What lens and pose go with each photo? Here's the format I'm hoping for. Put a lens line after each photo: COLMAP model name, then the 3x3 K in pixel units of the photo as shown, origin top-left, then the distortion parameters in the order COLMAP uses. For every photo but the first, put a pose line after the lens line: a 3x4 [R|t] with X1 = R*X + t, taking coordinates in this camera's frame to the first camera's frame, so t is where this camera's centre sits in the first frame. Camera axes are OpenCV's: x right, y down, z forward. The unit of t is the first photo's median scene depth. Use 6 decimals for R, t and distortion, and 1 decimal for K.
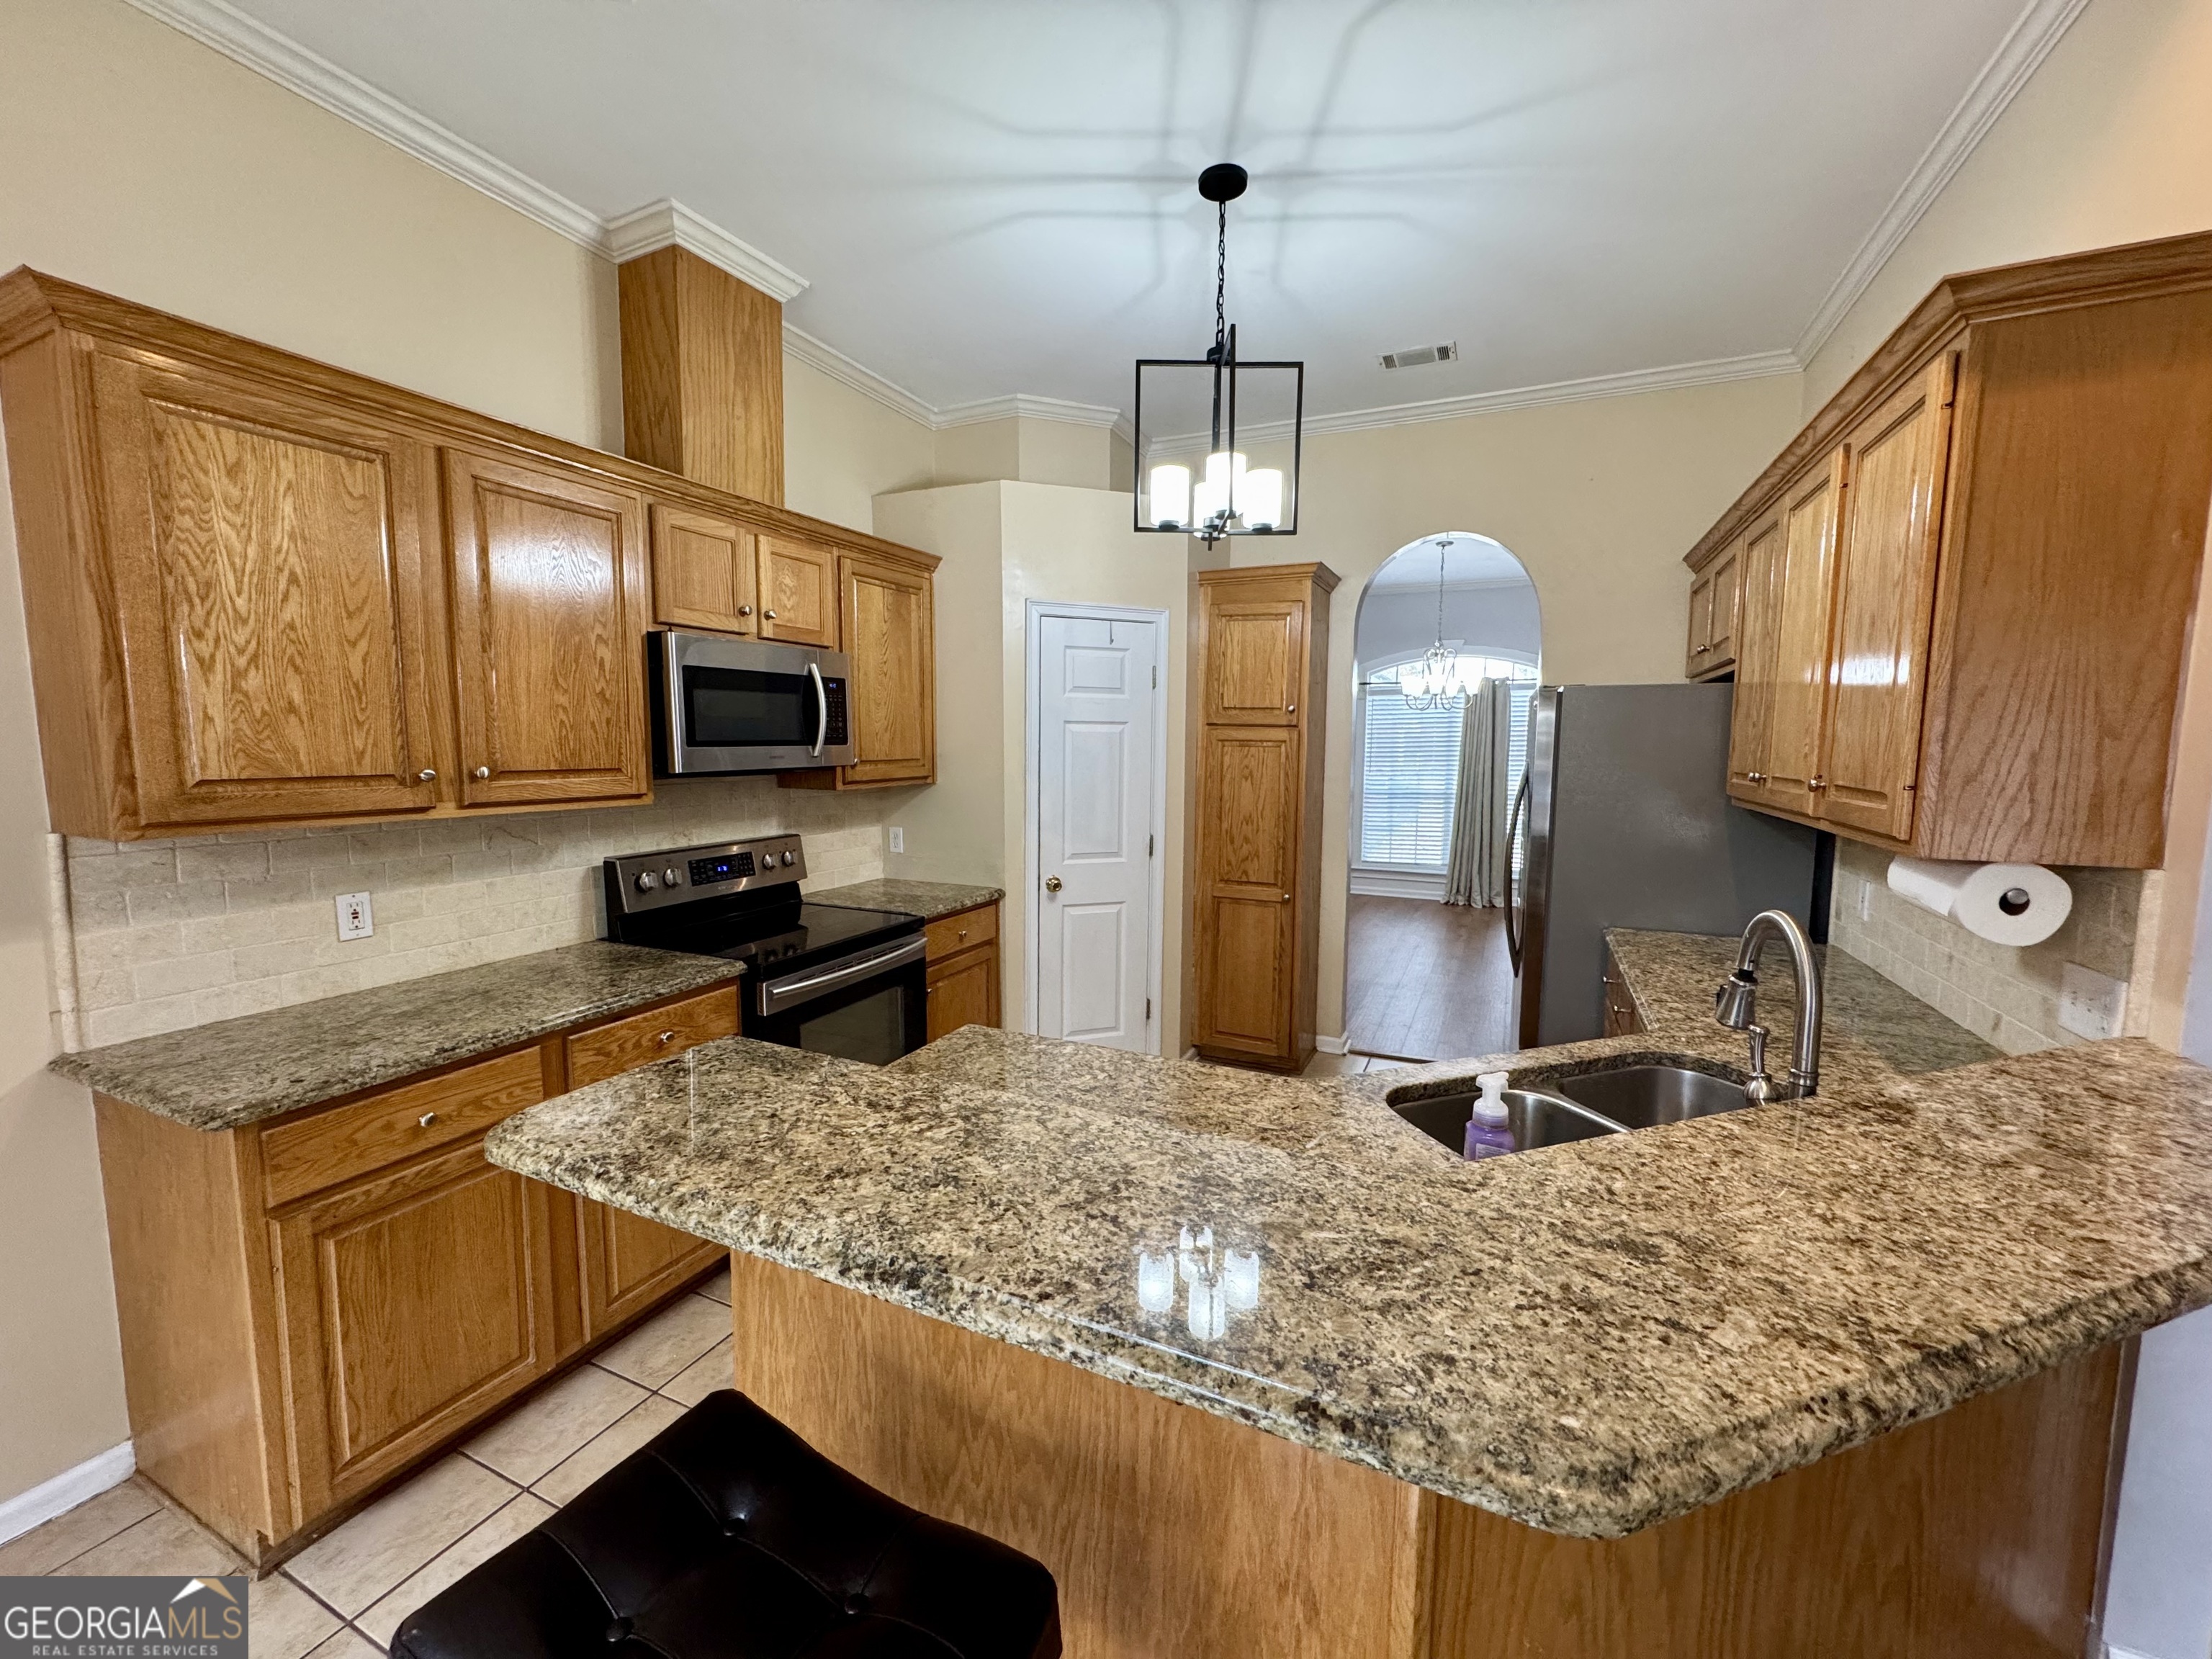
lens RADIAL K [[883.9, 0, 1103.9], [0, 883.9, 825.7], [0, 0, 1]] dist [-0.003224, 0.000752]
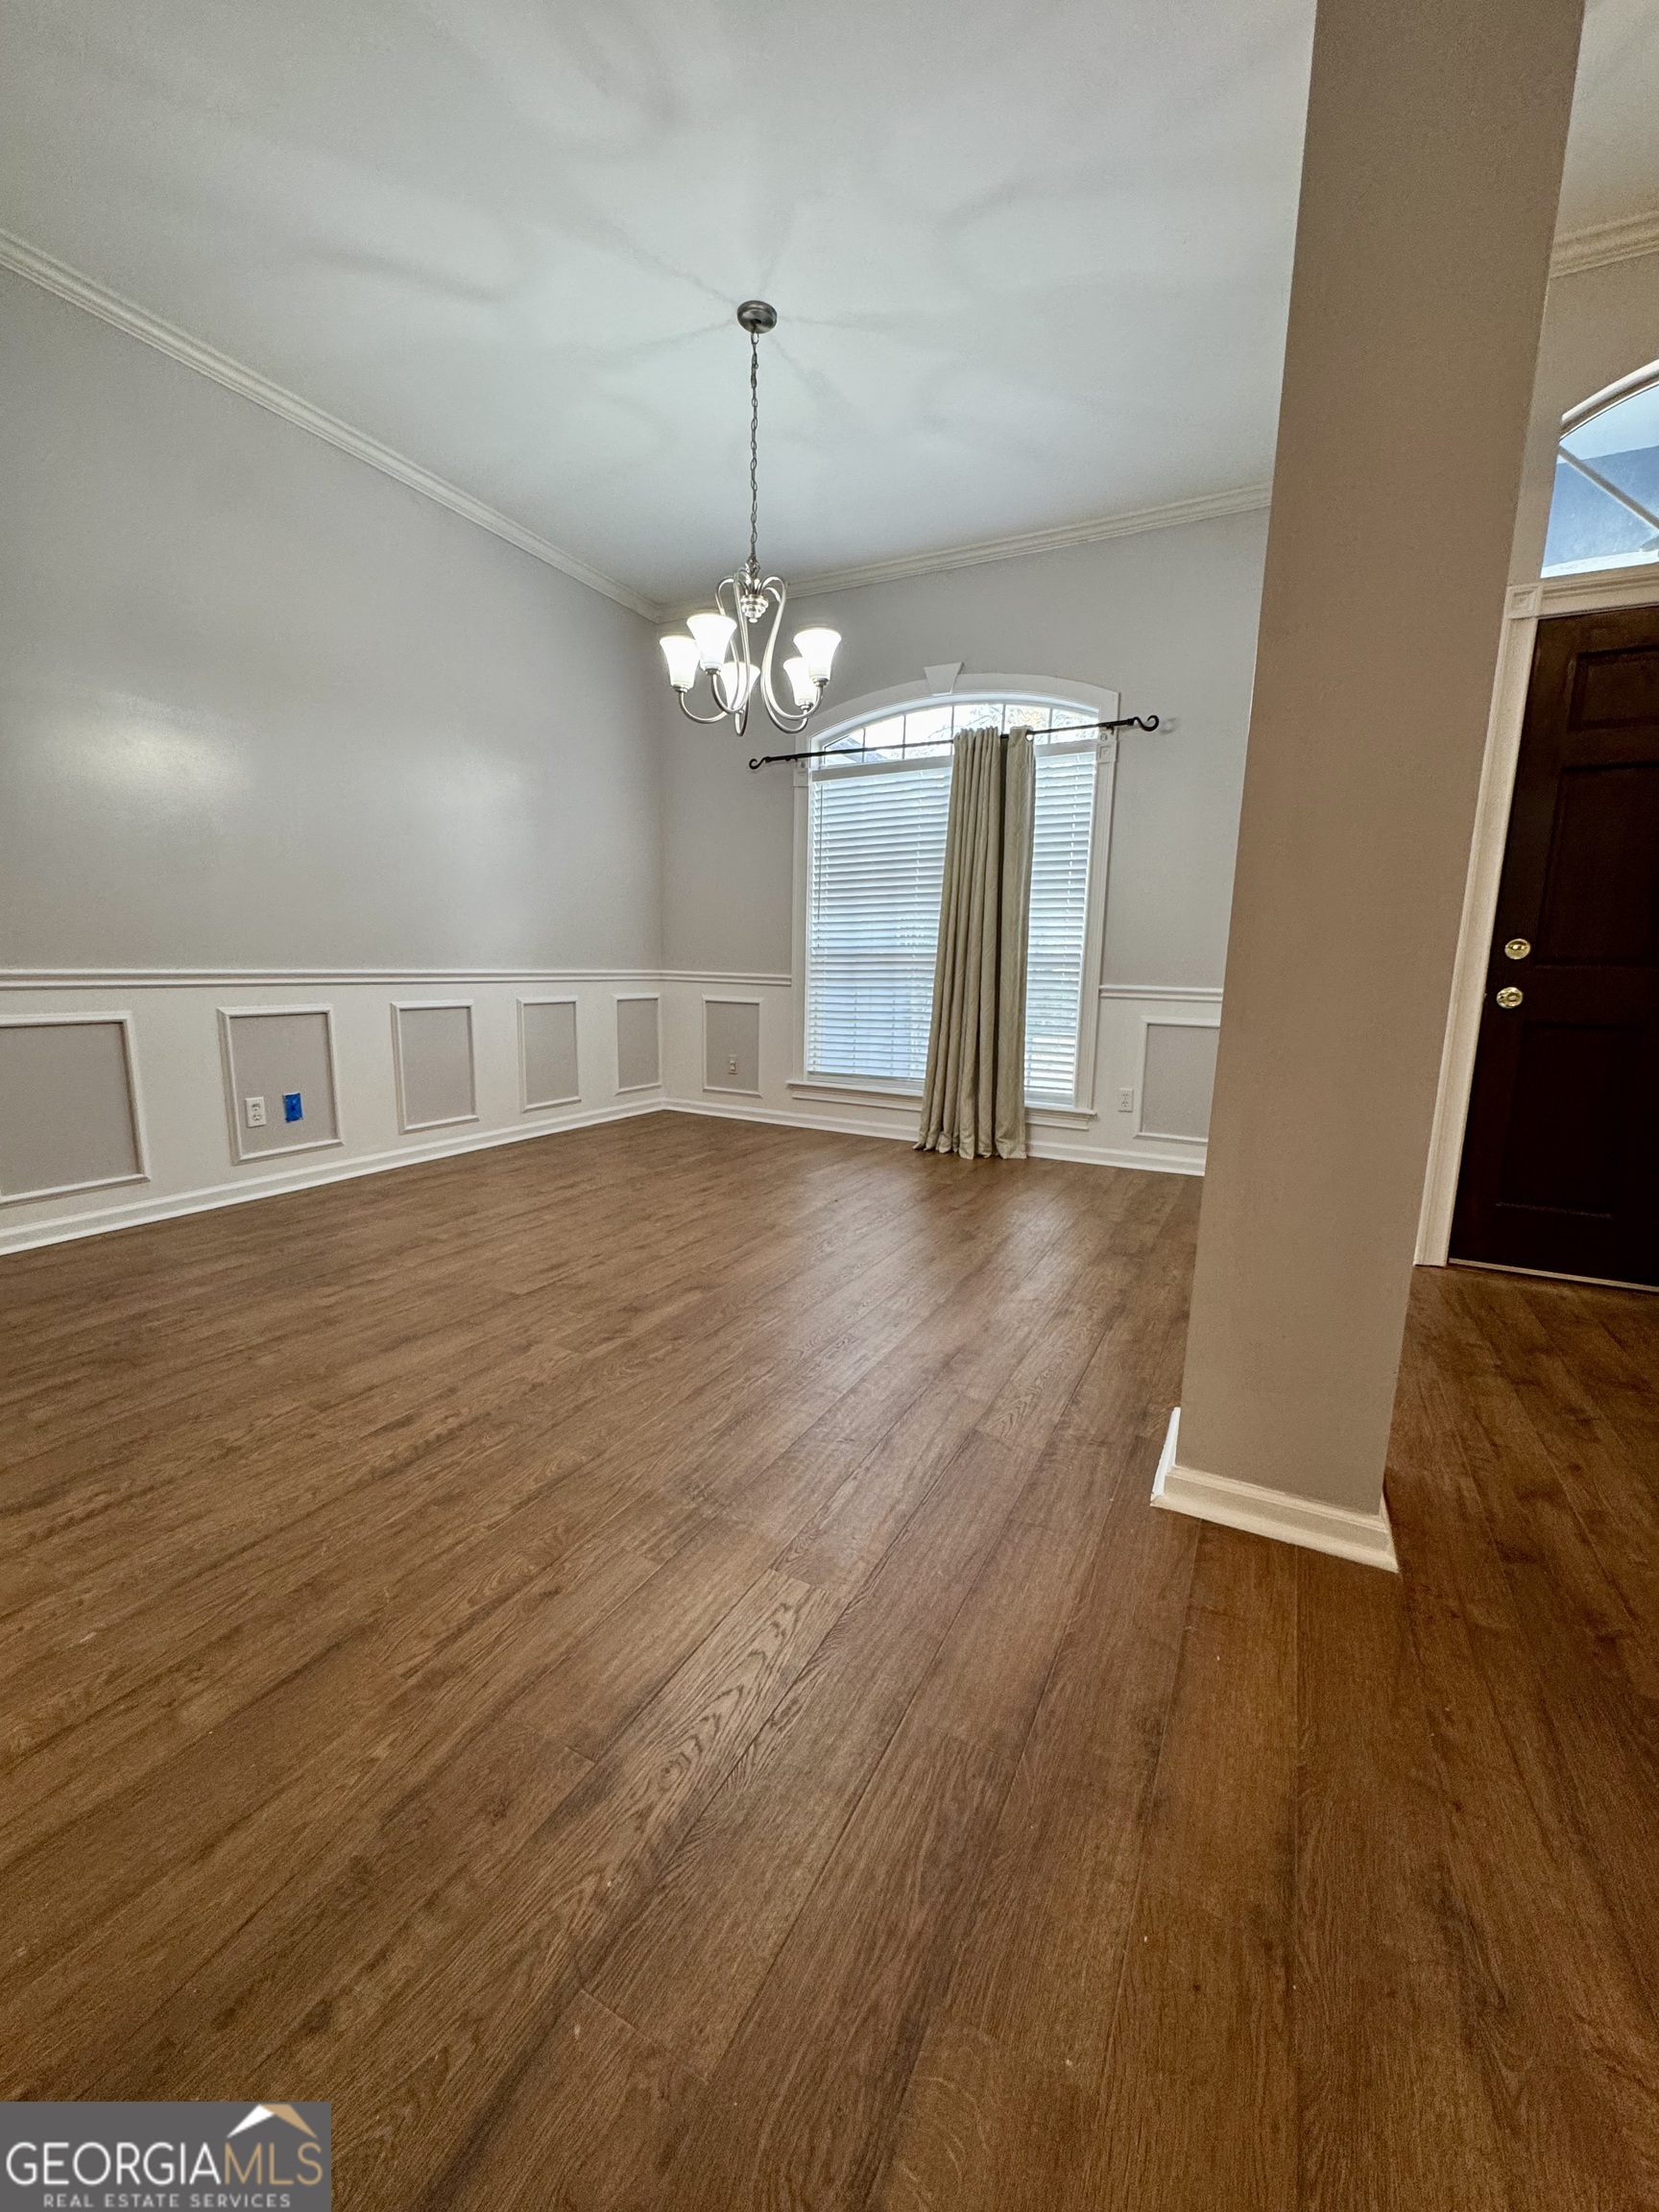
lens RADIAL K [[883.9, 0, 828.9], [0, 883.9, 1103.6], [0, 0, 1]] dist [-0.003224, 0.000752]
pose [[0.998917, 0.030314, -0.035287, 1.232872], [-0.028064, 0.997644, 0.062608, 0.090768], [0.037102, -0.061550, 0.997414, 1.549799]]
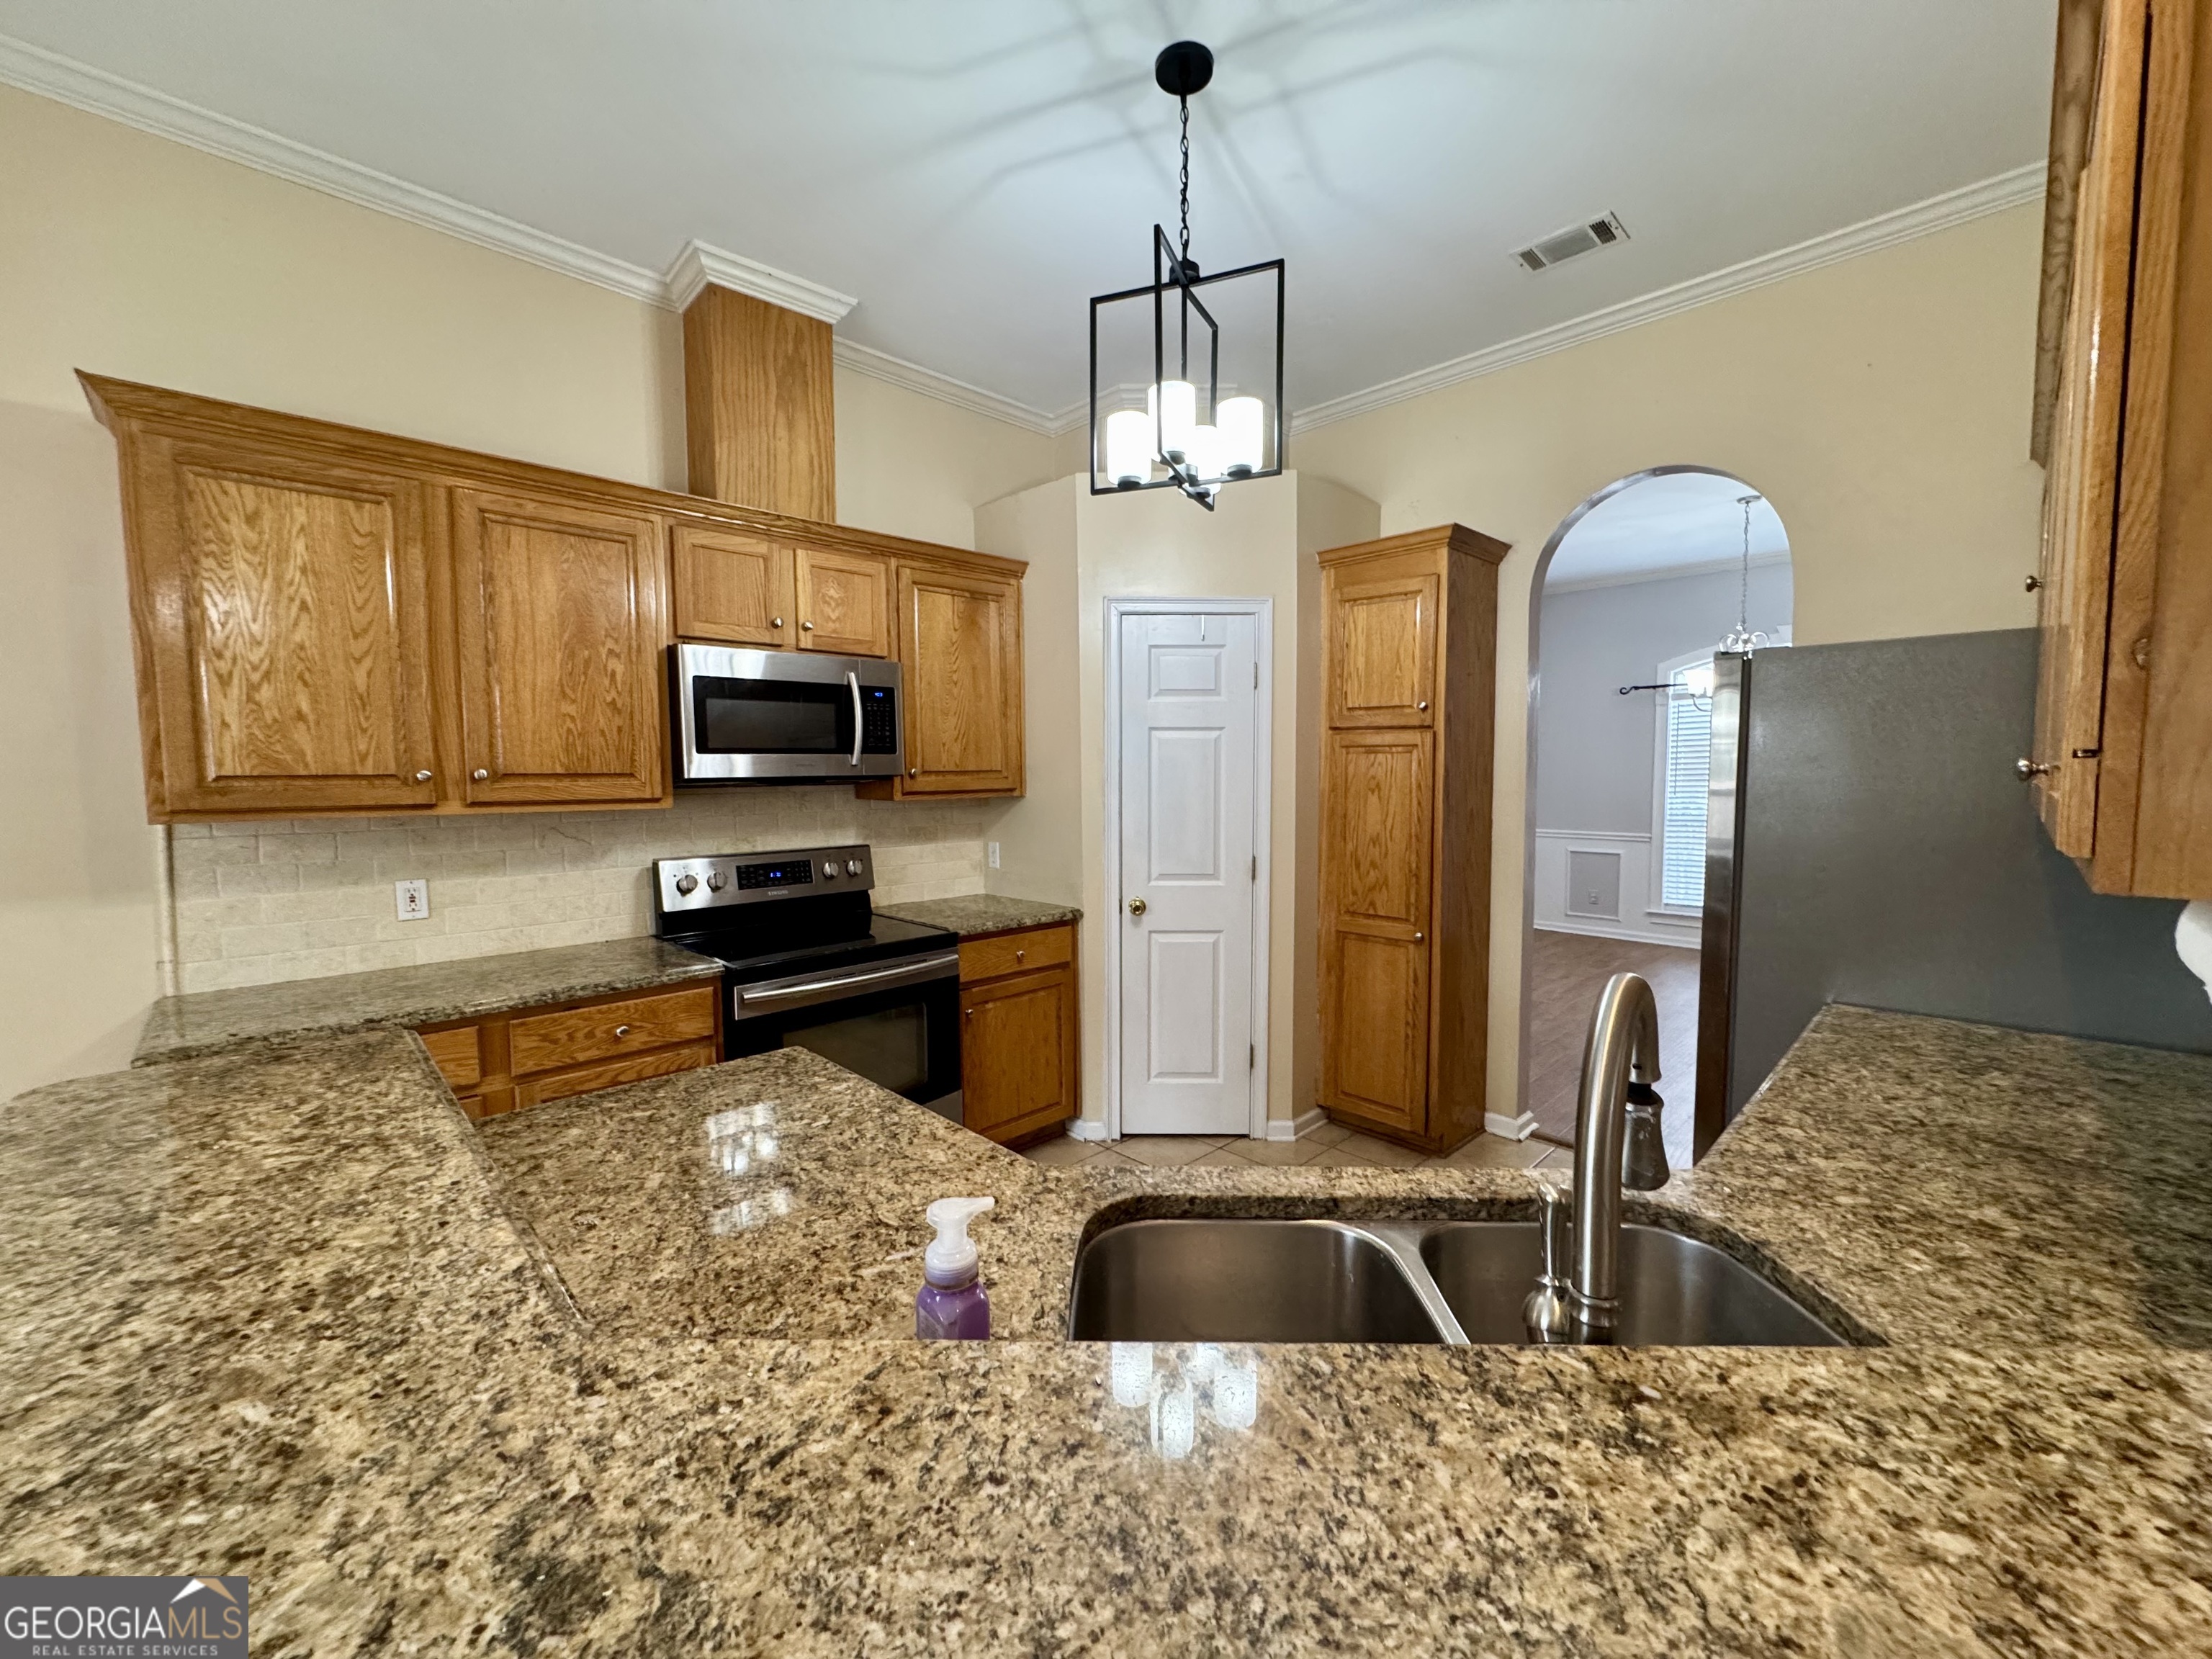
lens RADIAL K [[883.9, 0, 1087.3], [0, 883.9, 824.5], [0, 0, 1]] dist [-0.003224, 0.000752]
pose [[0.933790, 0.010863, -0.357658, 0.355853], [-0.023217, 0.999272, -0.030265, 0.016370], [0.357069, 0.036565, 0.933362, 0.210115]]
